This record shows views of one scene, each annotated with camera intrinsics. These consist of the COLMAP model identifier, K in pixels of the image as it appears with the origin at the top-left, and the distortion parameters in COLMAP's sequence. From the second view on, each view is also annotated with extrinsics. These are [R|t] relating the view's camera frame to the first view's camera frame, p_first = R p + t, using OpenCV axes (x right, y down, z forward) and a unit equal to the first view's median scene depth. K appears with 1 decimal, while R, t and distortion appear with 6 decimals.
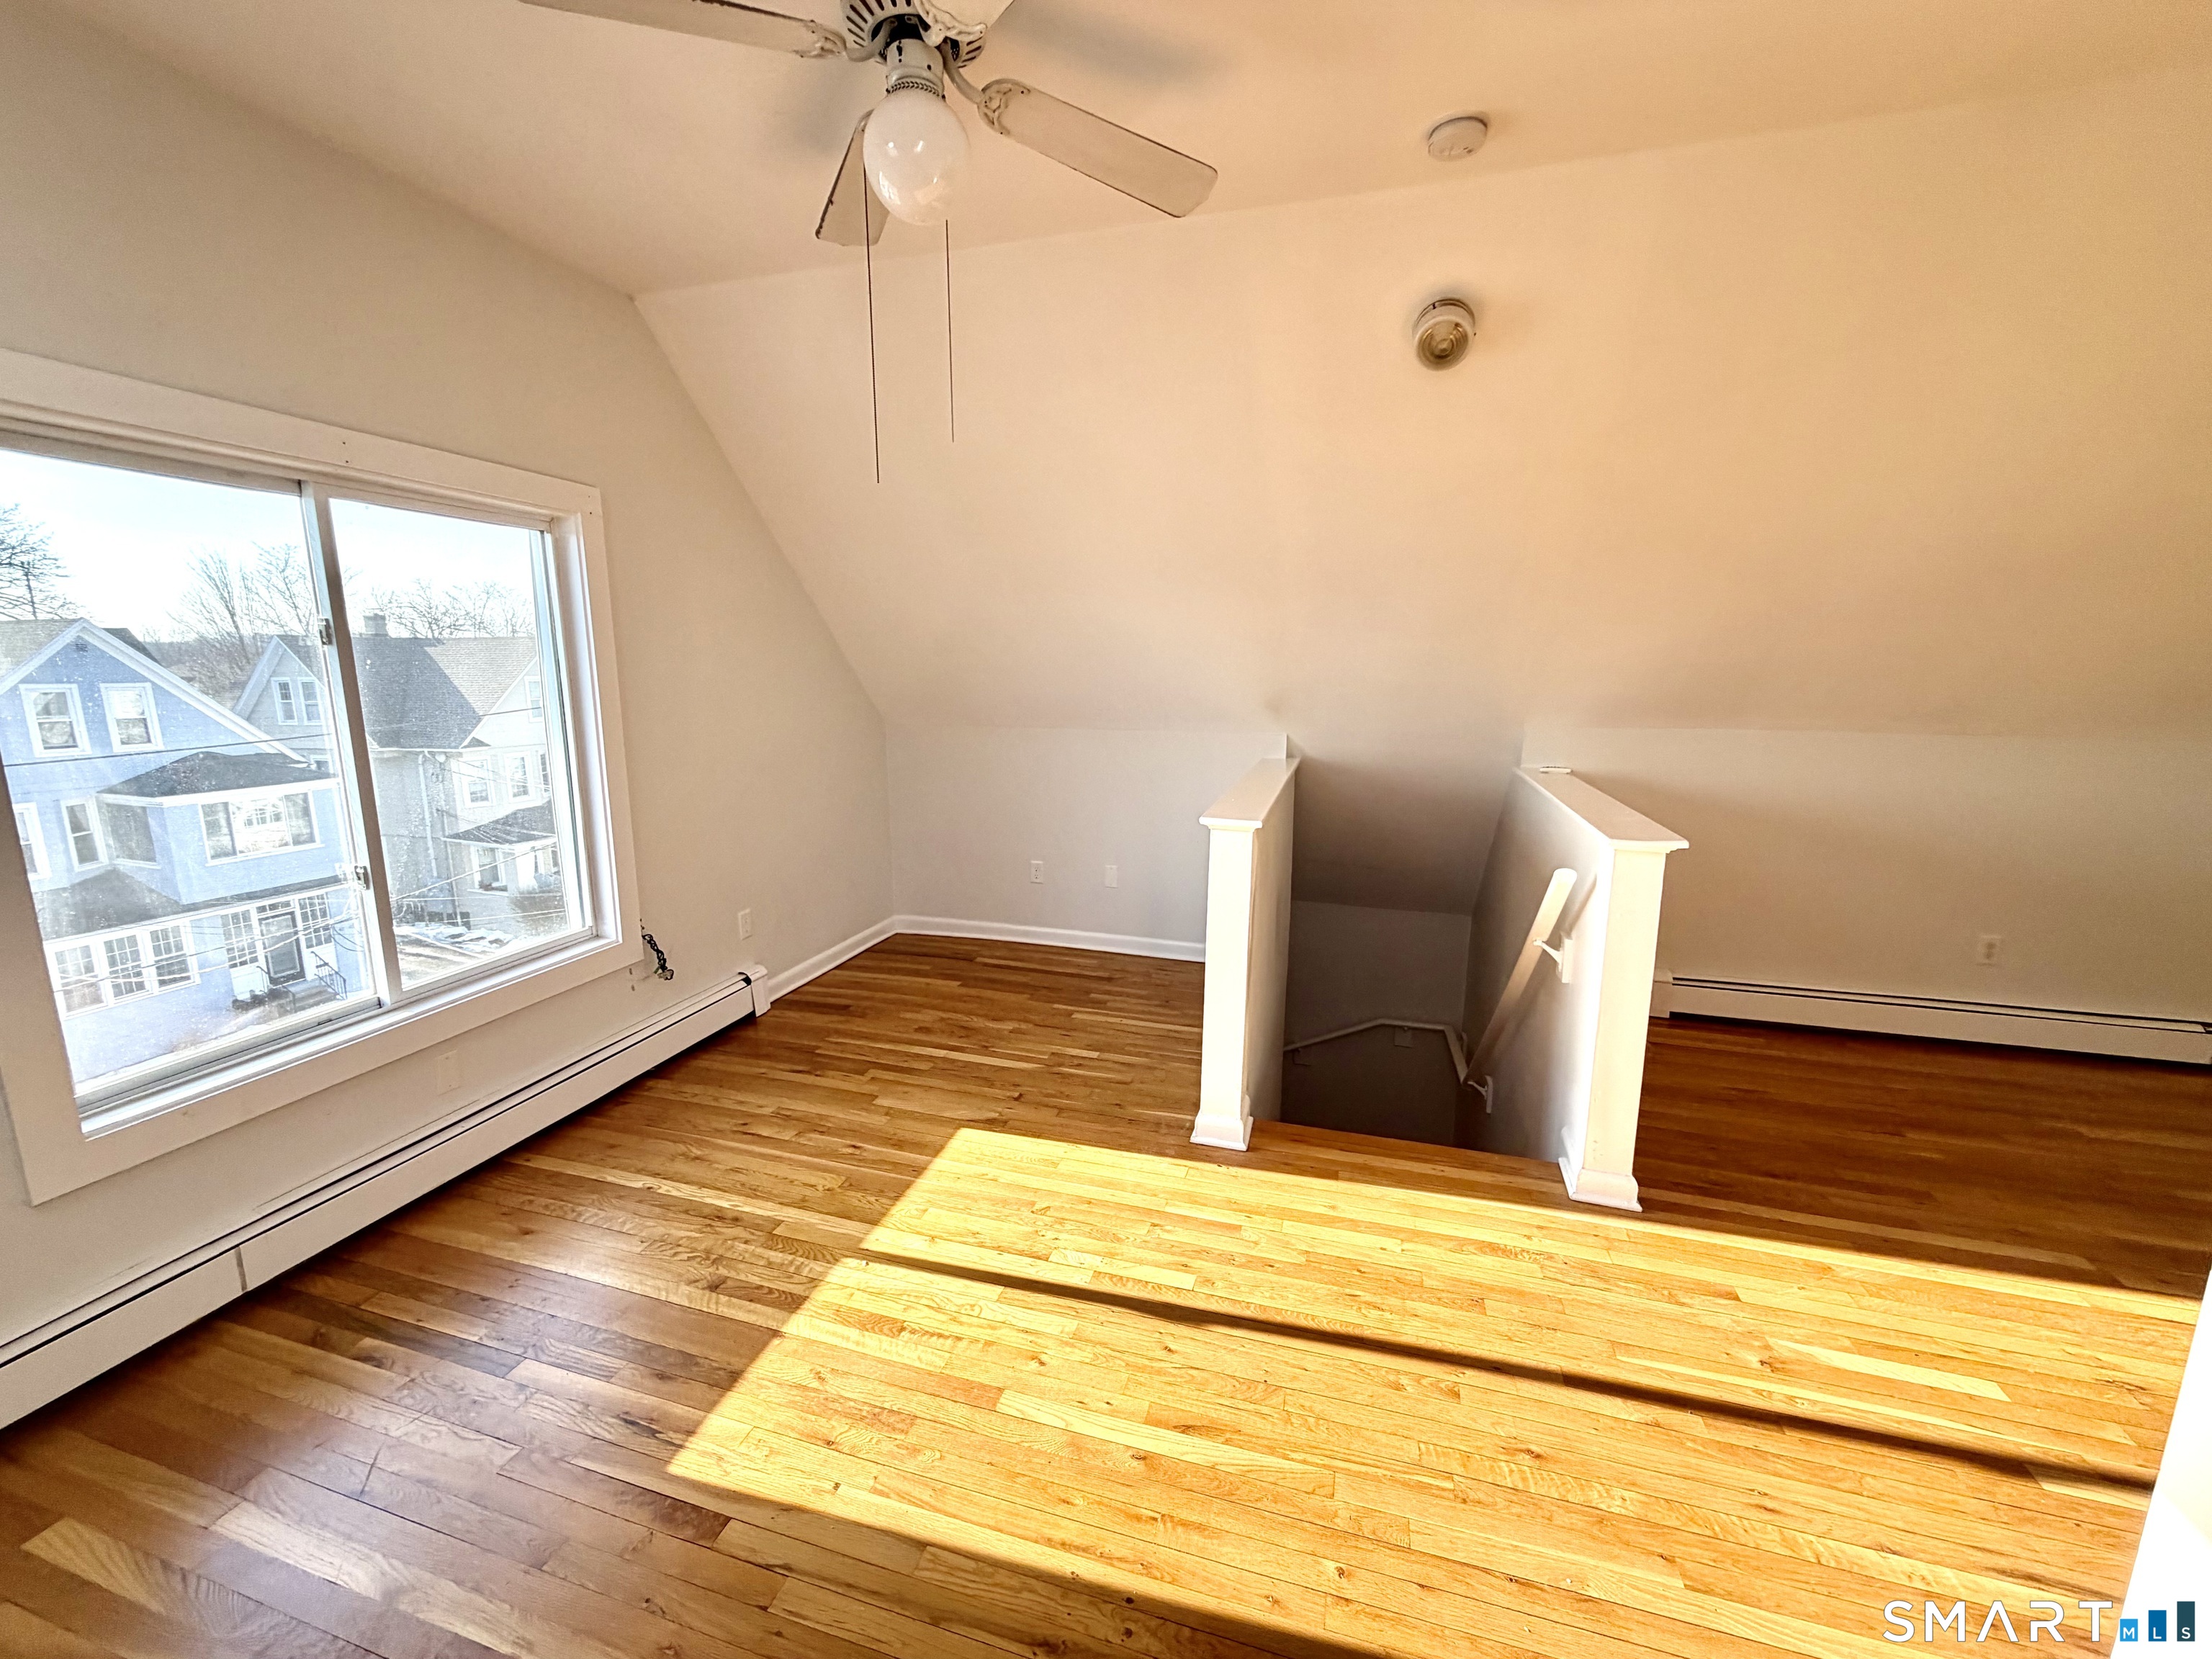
lens RADIAL K [[882.2, 0, 1097.3], [0, 882.2, 829.0], [0, 0, 1]] dist [-0.001413, 0.001114]
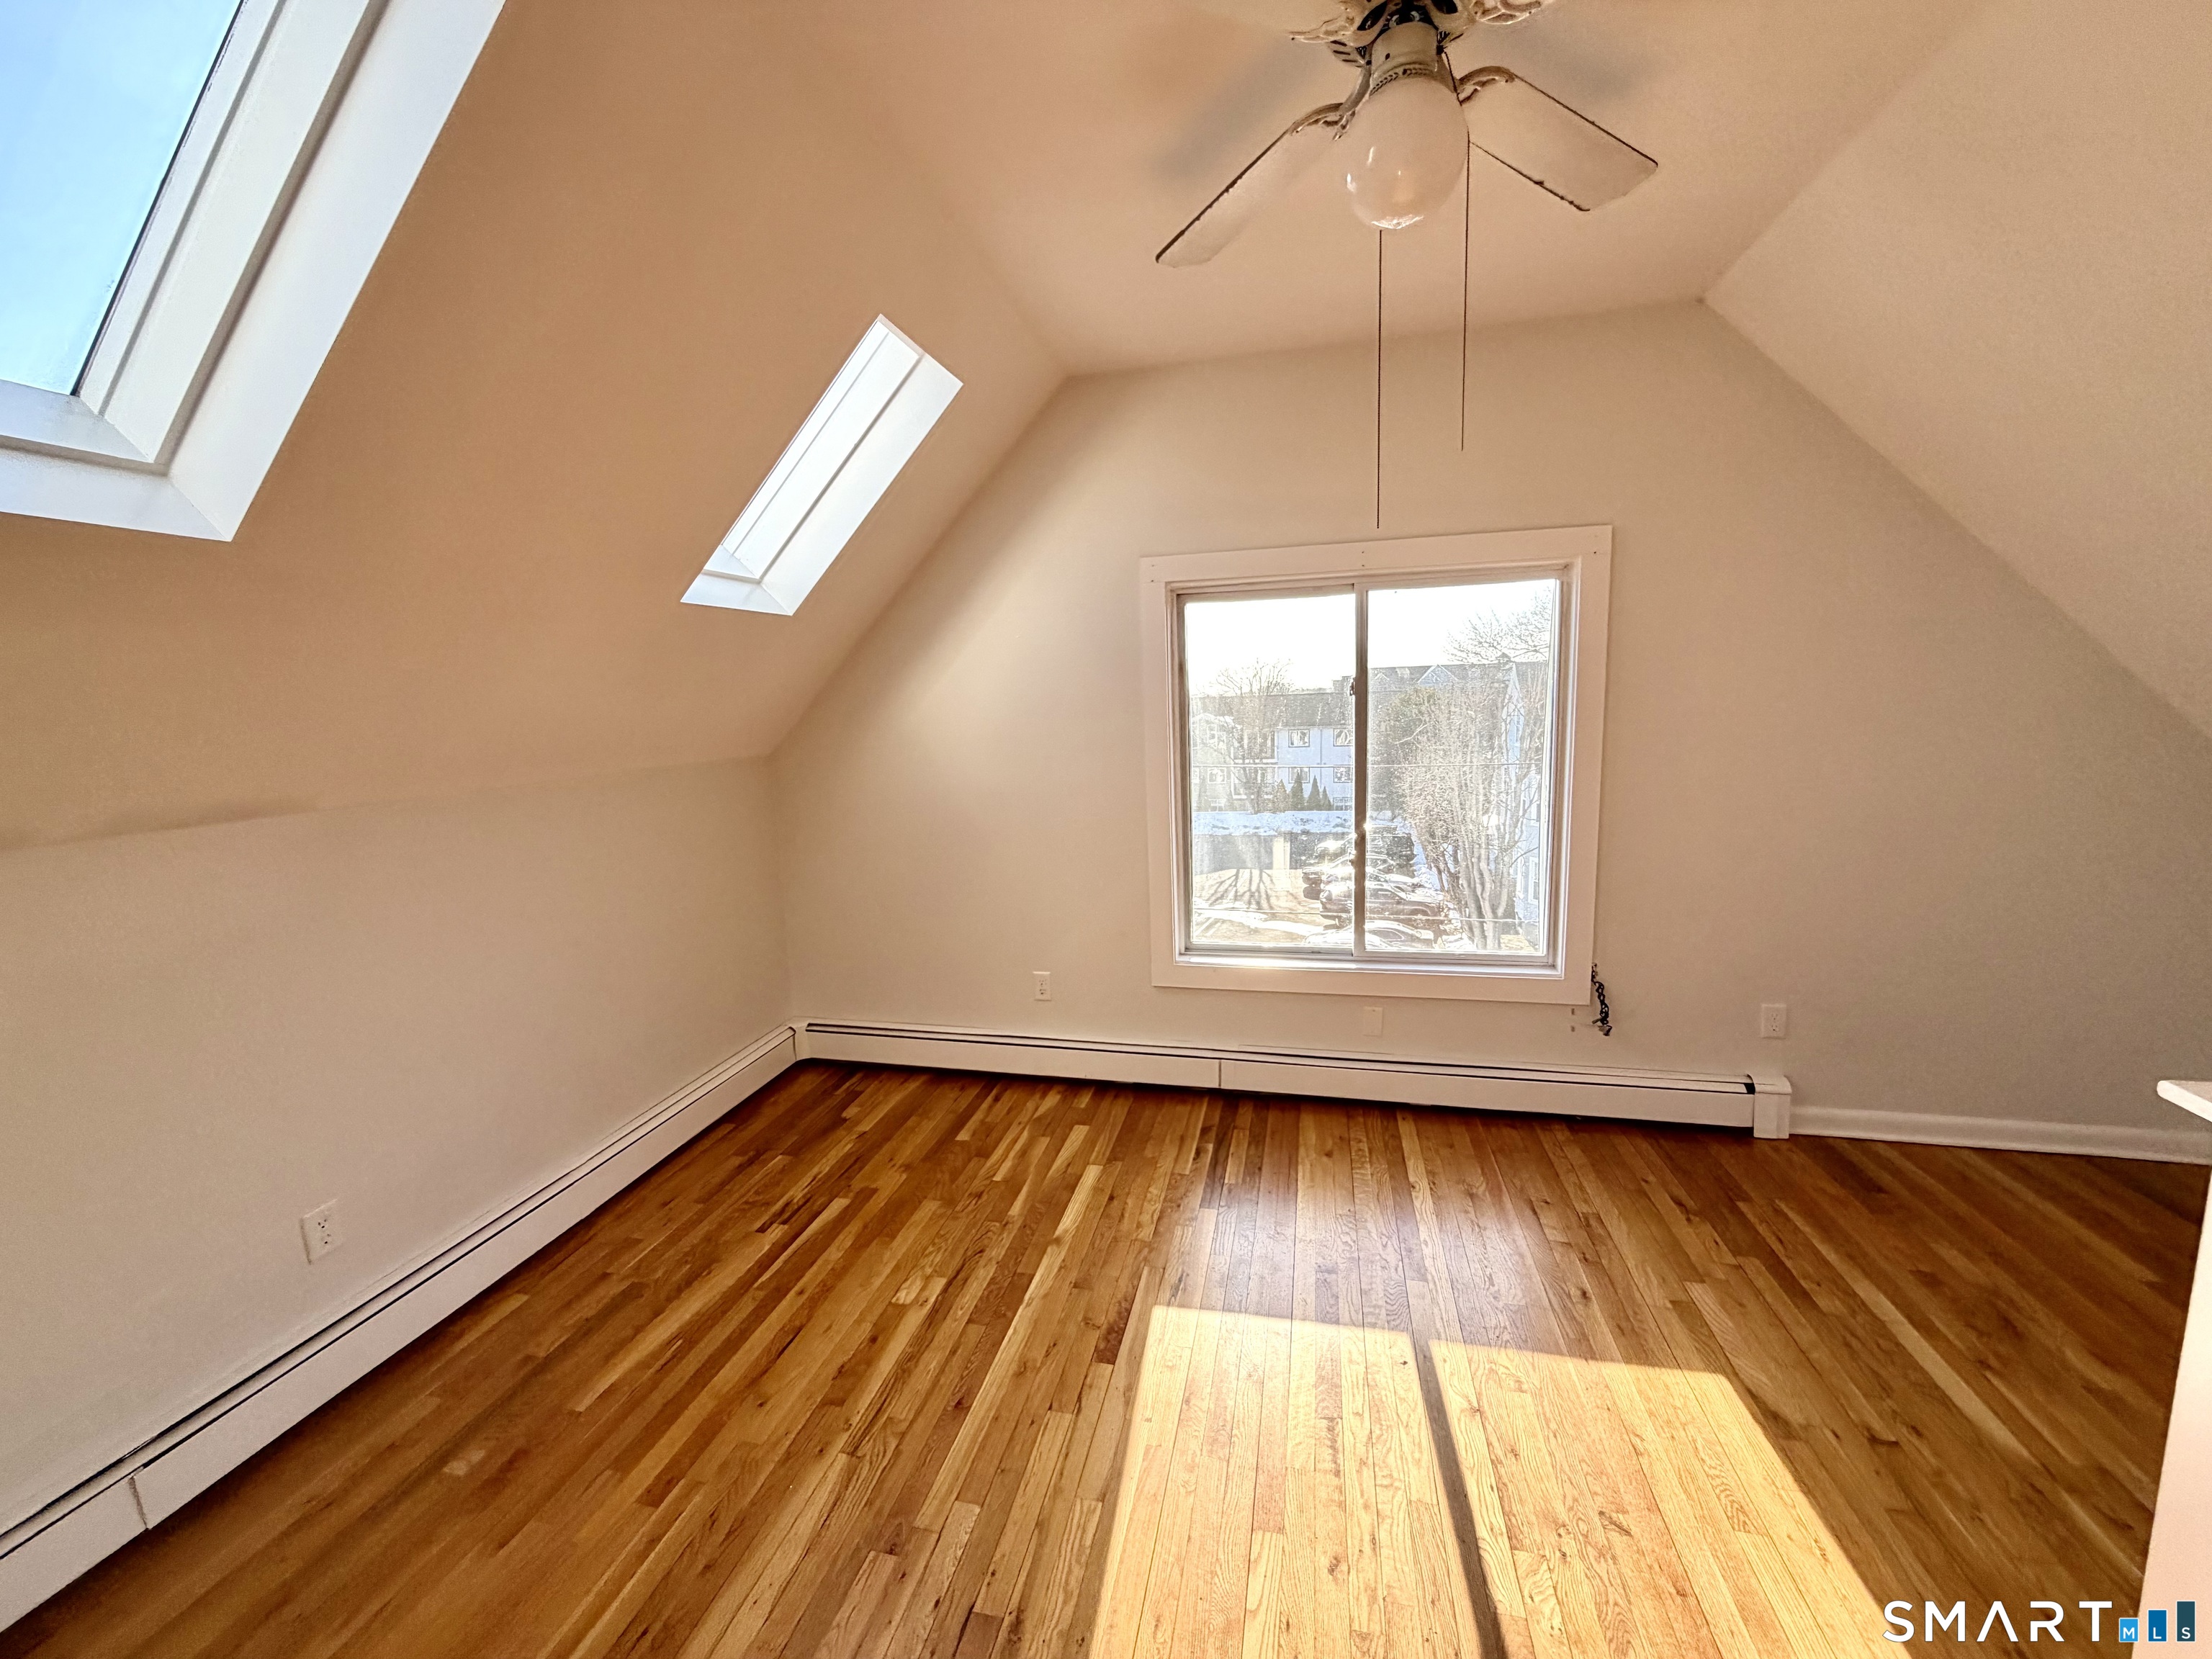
lens RADIAL K [[882.2, 0, 1102.0], [0, 882.2, 820.5], [0, 0, 1]] dist [-0.001413, 0.001114]
pose [[0.054720, 0.123167, -0.990876, 0.437063], [-0.149710, 0.982157, 0.113816, -0.090725], [0.987215, 0.142117, 0.072183, 0.426839]]
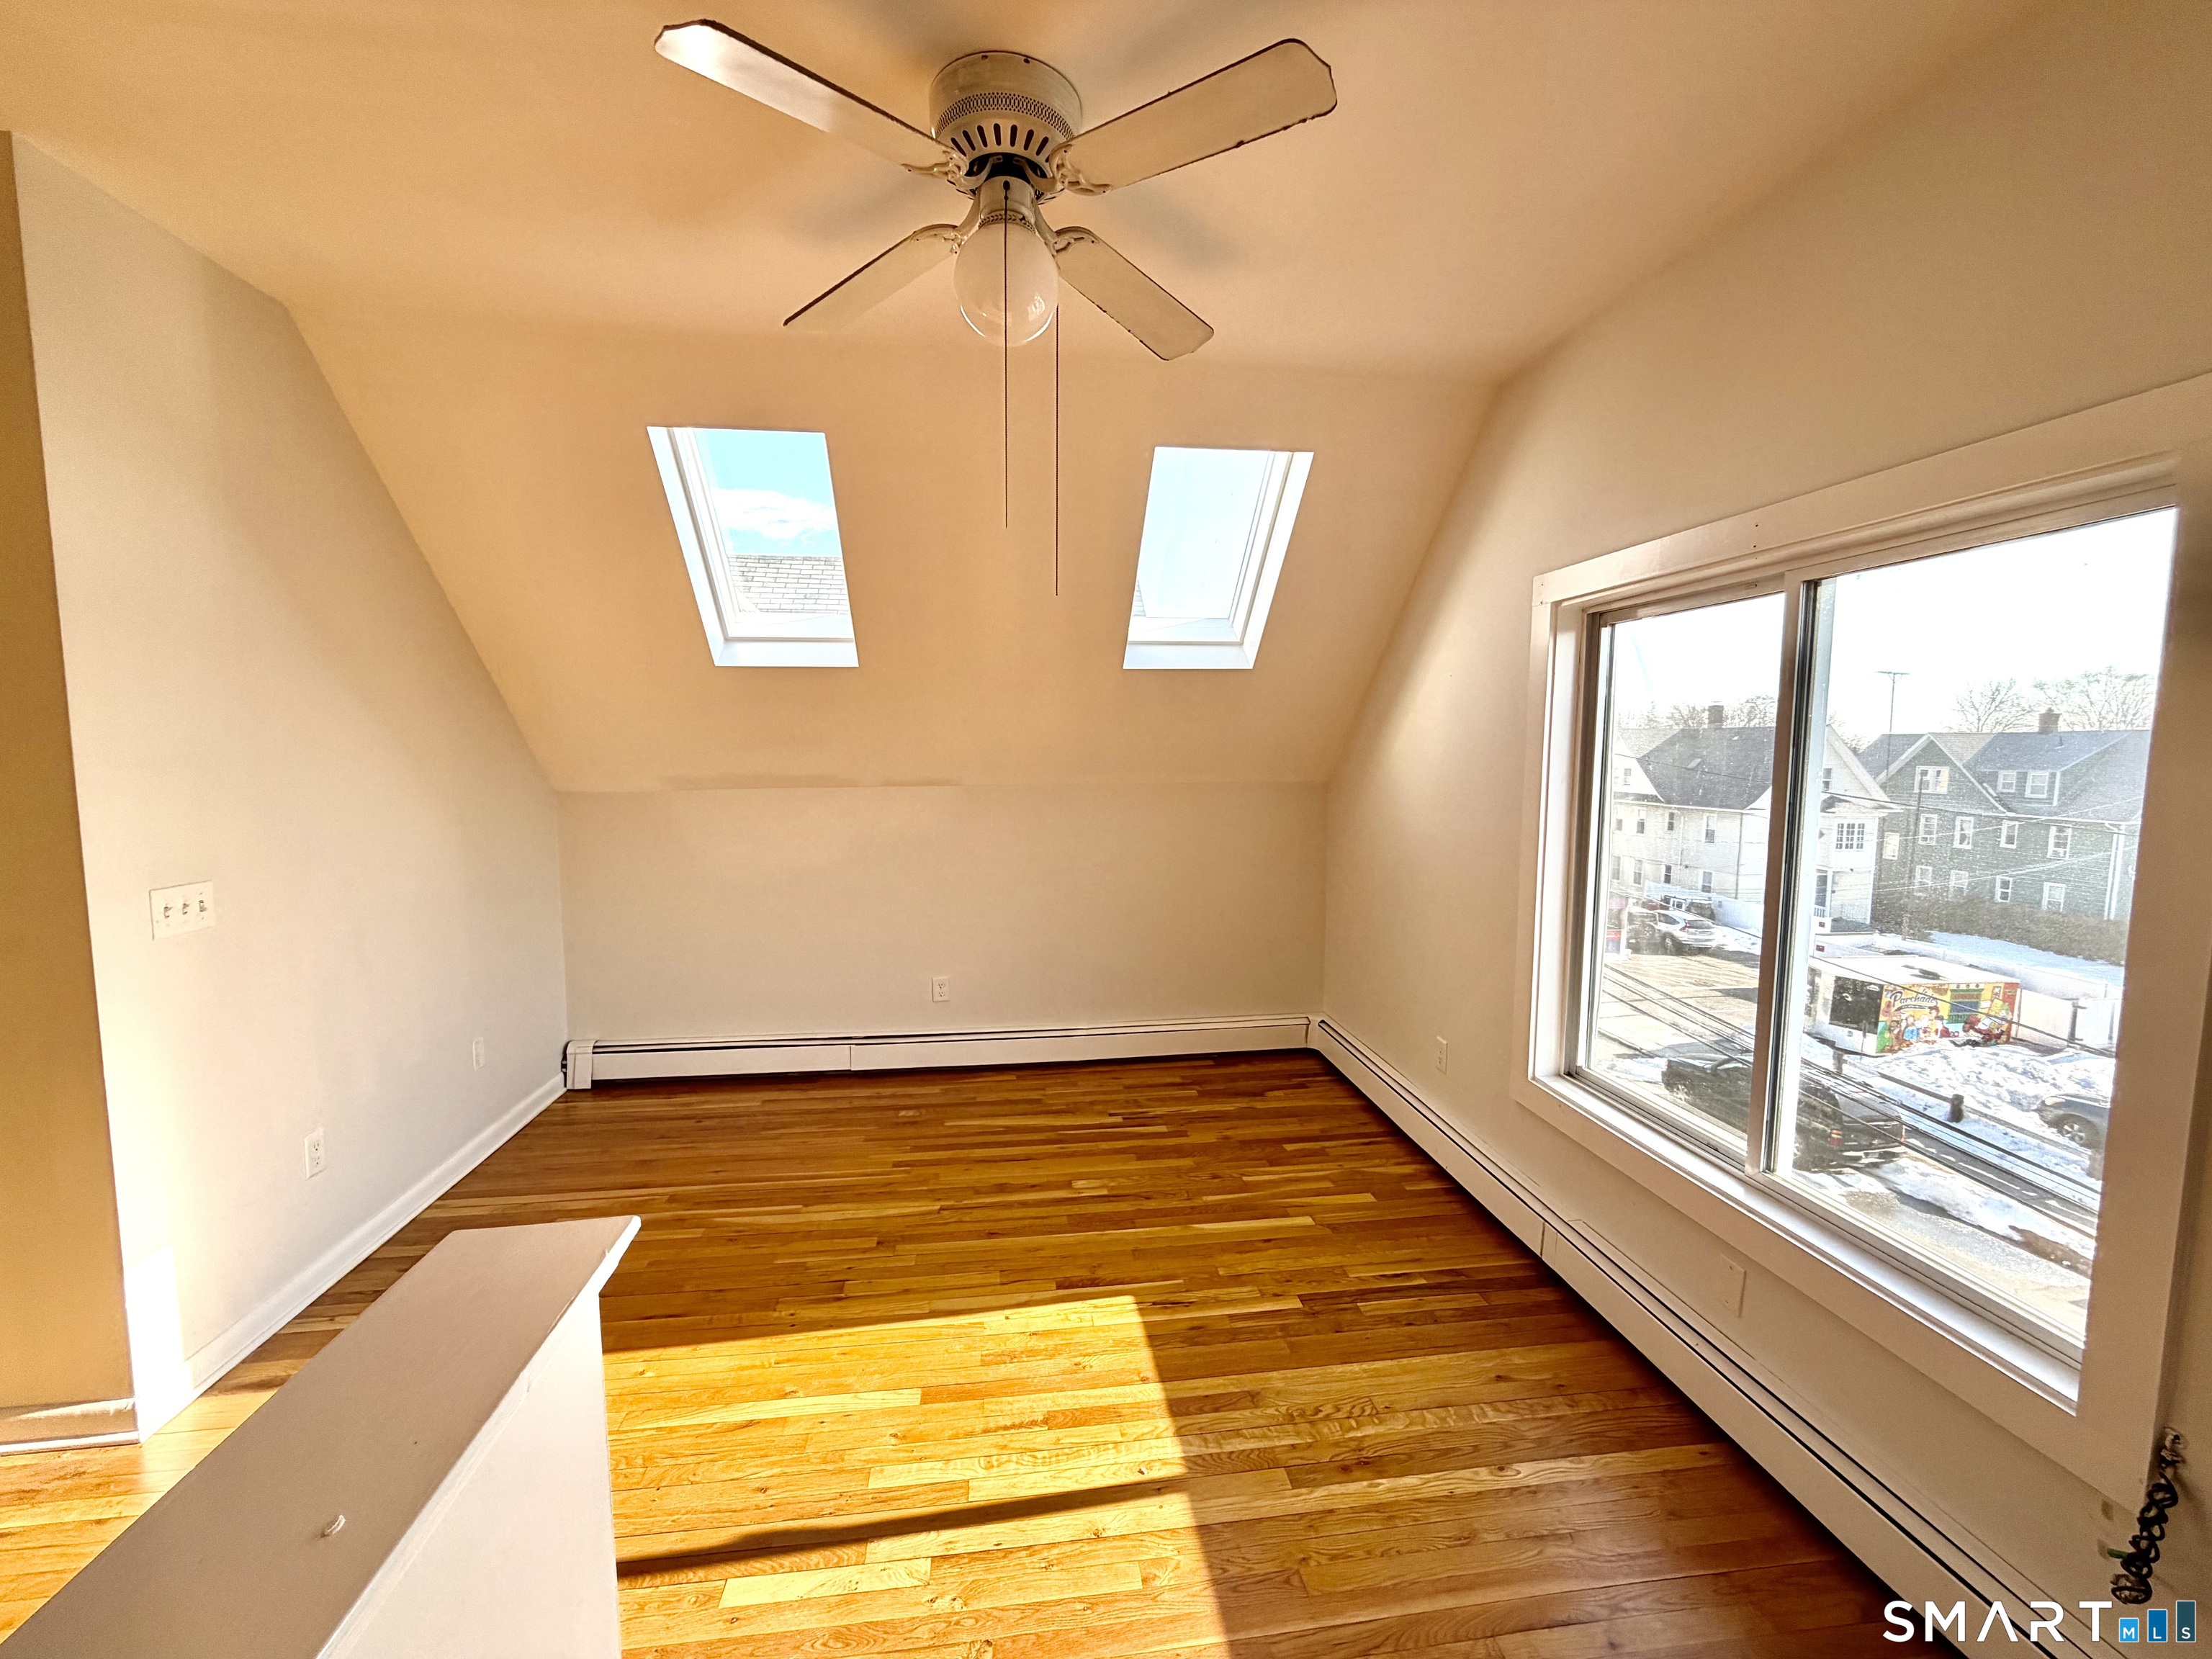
lens RADIAL K [[882.2, 0, 1105.3], [0, 882.2, 823.6], [0, 0, 1]] dist [-0.001413, 0.001114]
pose [[-0.911306, 0.024236, -0.411015, 0.080054], [-0.087746, 0.963901, 0.251389, -0.245326], [0.402271, 0.265157, -0.876282, 1.223165]]
